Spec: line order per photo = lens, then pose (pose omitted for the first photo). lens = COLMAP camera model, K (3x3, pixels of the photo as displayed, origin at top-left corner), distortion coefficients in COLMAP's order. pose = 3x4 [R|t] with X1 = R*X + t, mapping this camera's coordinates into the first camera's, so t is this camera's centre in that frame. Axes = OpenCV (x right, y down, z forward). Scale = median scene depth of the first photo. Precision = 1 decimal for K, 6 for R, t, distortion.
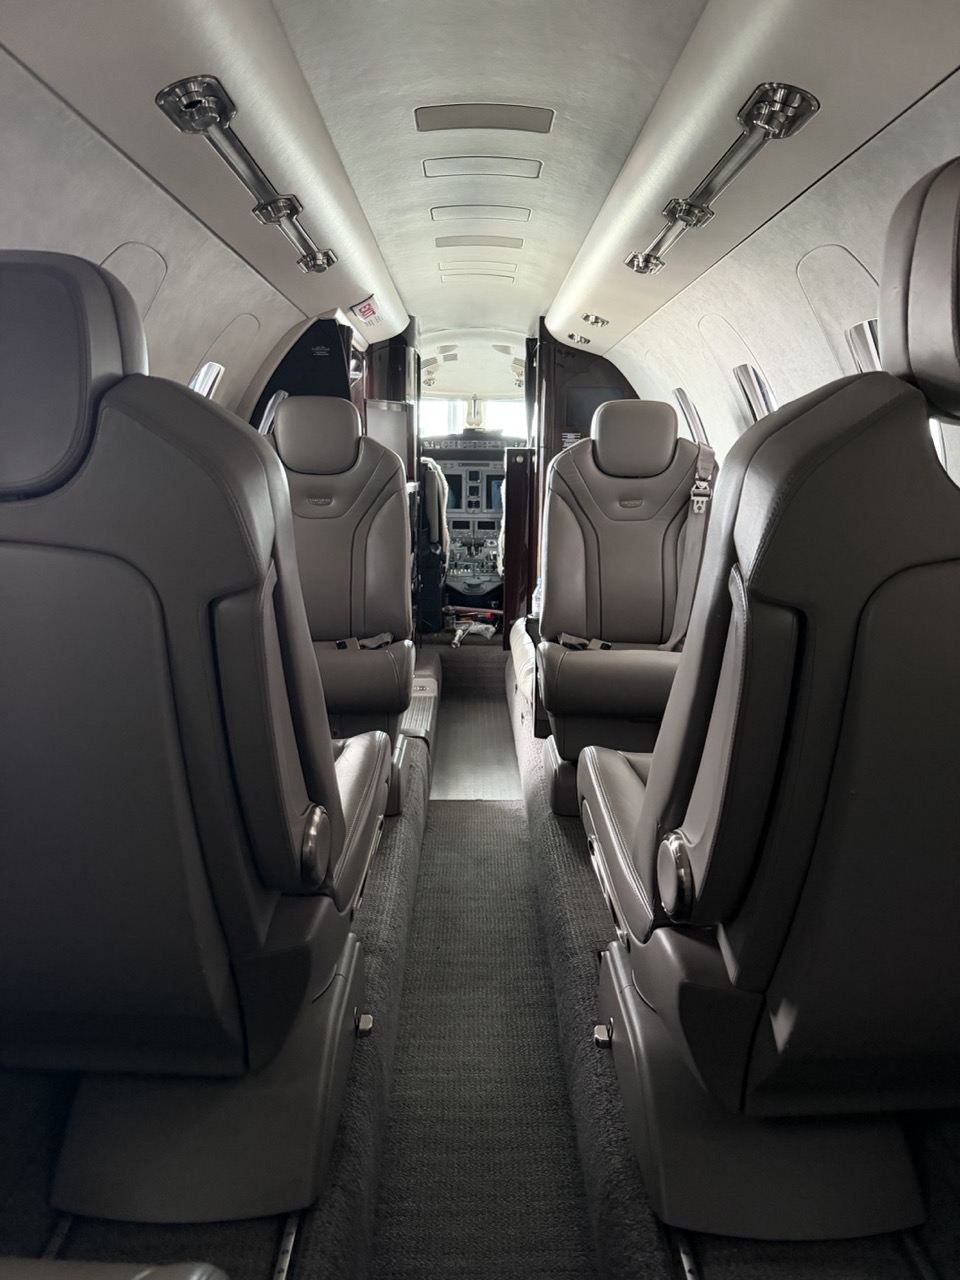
lens RADIAL K [[888.2, 0, 533.0], [0, 888.2, 640.2], [0, 0, 1]] dist [0.006799, -0.000121]
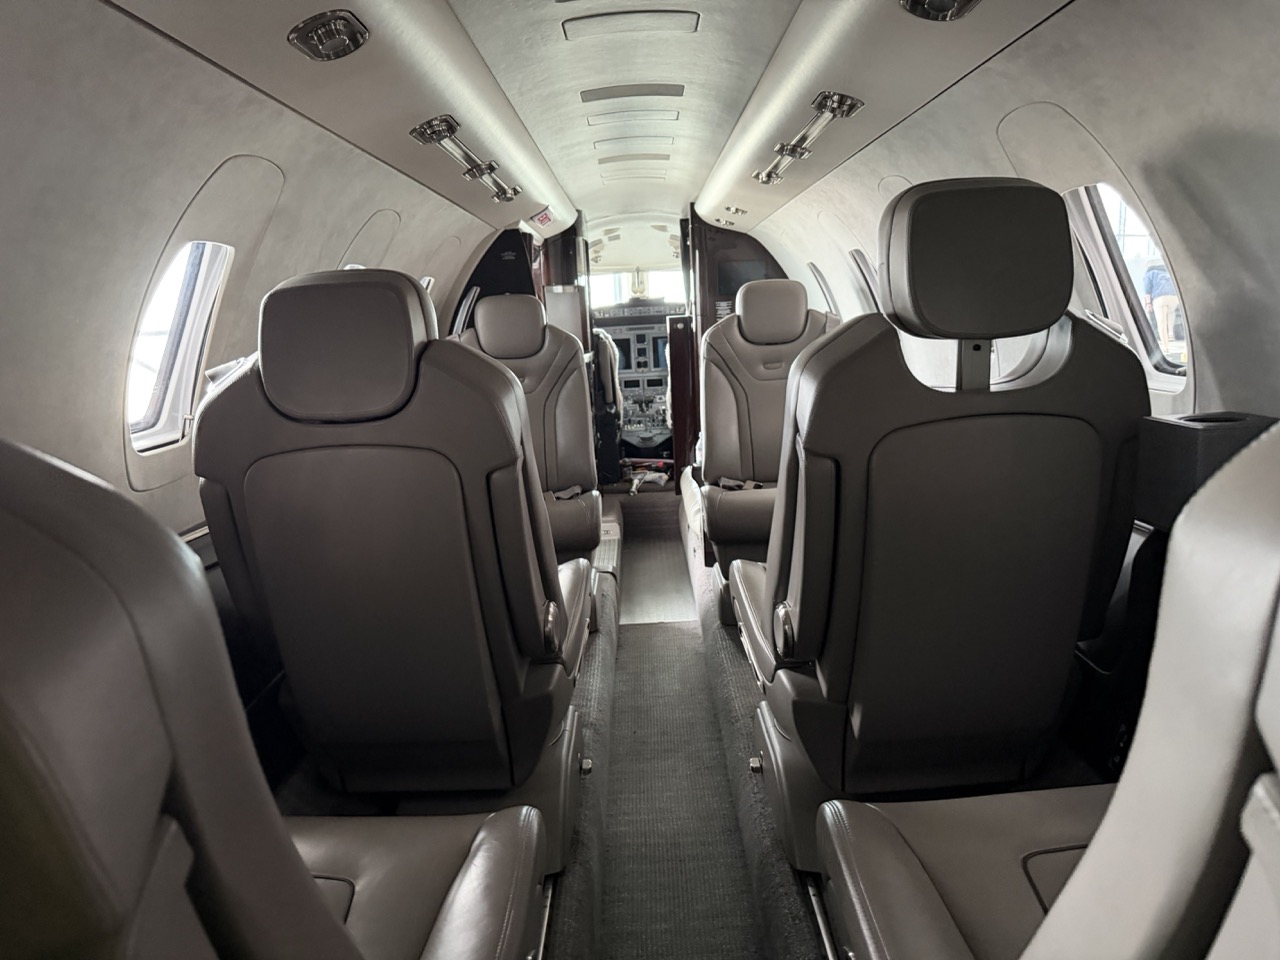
lens RADIAL K [[888.2, 0, 640.0], [0, 888.2, 480.0], [0, 0, 1]] dist [0.006799, -0.000121]
pose [[0.995202, -0.059339, -0.077789, 0.014867], [0.058779, 0.998226, -0.009479, 0.000473], [0.078213, 0.004861, 0.996925, -0.189814]]
